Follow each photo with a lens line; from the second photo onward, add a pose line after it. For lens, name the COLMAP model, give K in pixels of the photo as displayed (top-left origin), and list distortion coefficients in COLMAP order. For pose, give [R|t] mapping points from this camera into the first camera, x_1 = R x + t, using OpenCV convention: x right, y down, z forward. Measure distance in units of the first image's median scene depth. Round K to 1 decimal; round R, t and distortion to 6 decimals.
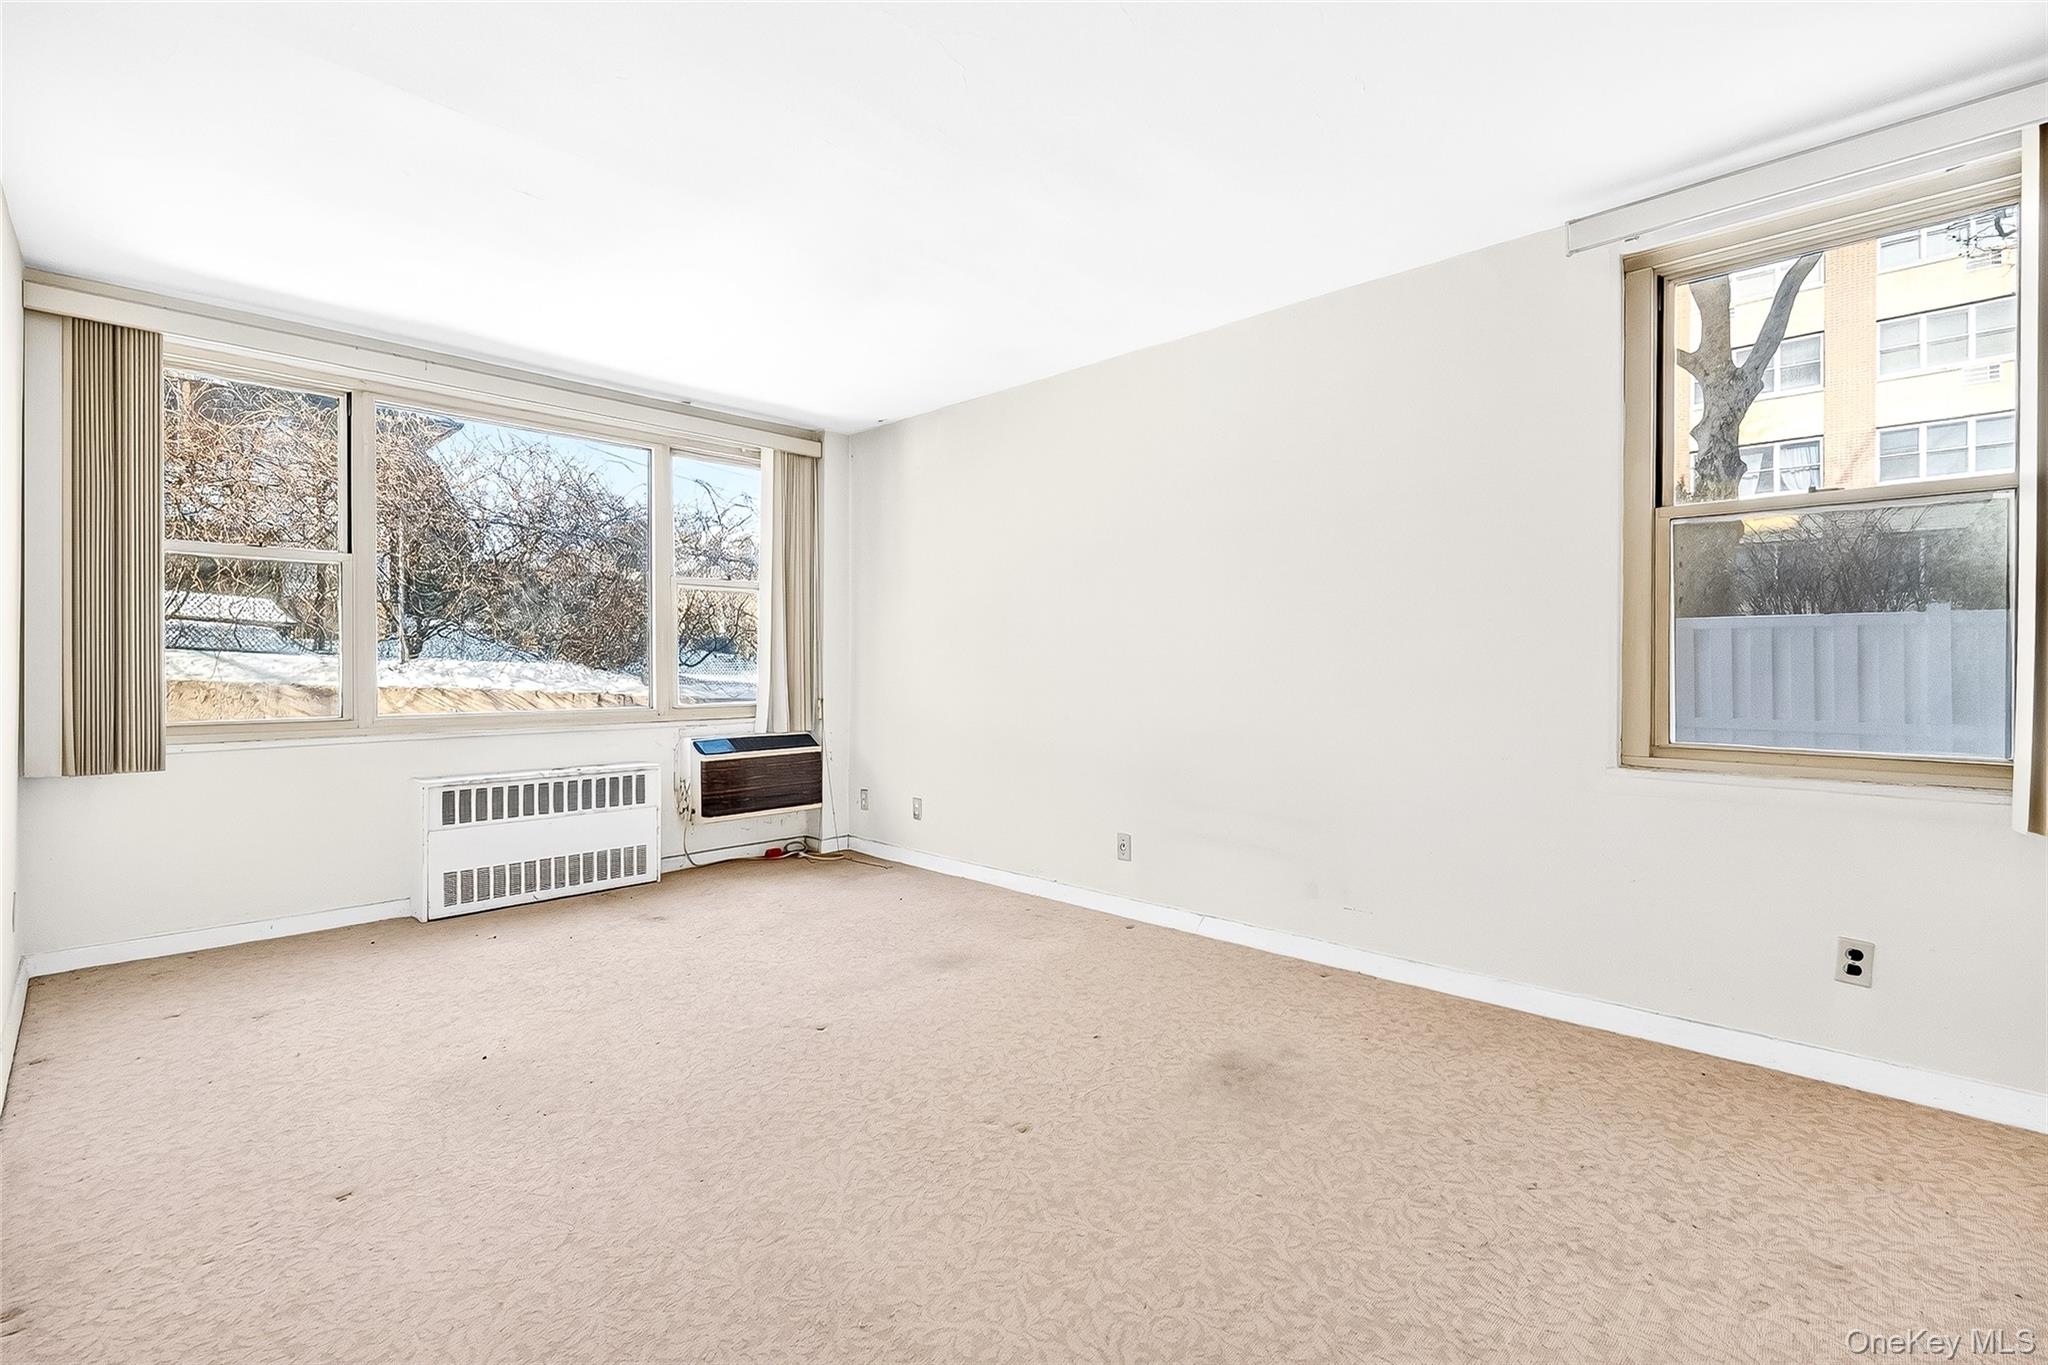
lens RADIAL K [[905.6, 0, 1020.8], [0, 905.6, 669.2], [0, 0, 1]] dist [0.000335, -0.000142]
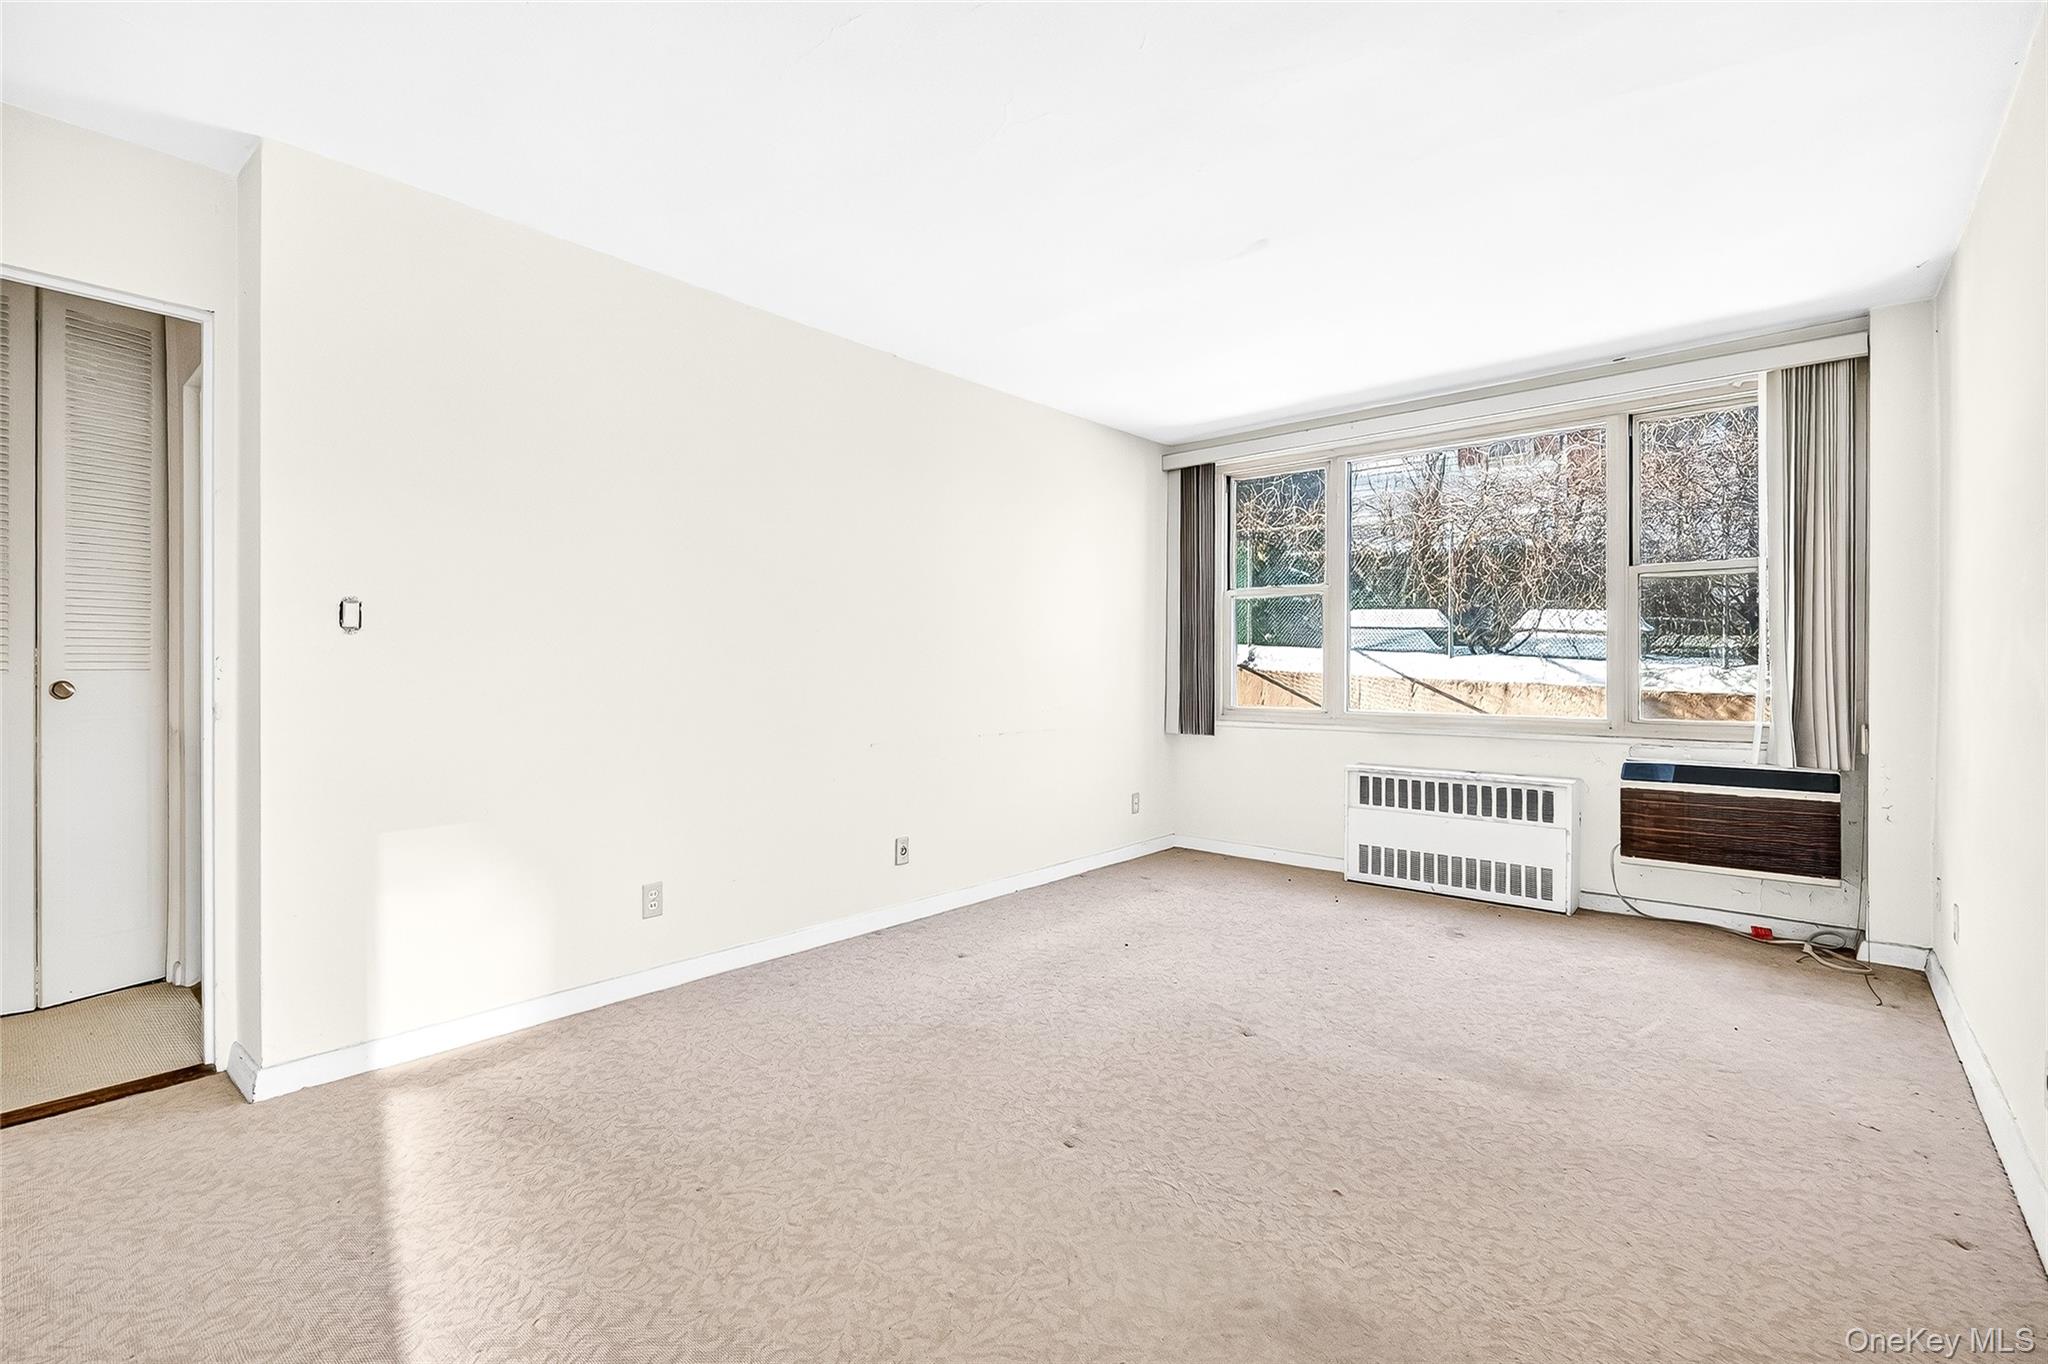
lens RADIAL K [[905.6, 0, 1020.8], [0, 905.6, 668.7], [0, 0, 1]] dist [0.000335, -0.000142]
pose [[0.063146, 0.000074, -0.998004, 0.466058], [-0.006262, 0.999980, -0.000322, -0.003000], [0.997985, 0.006270, 0.063145, 0.420422]]
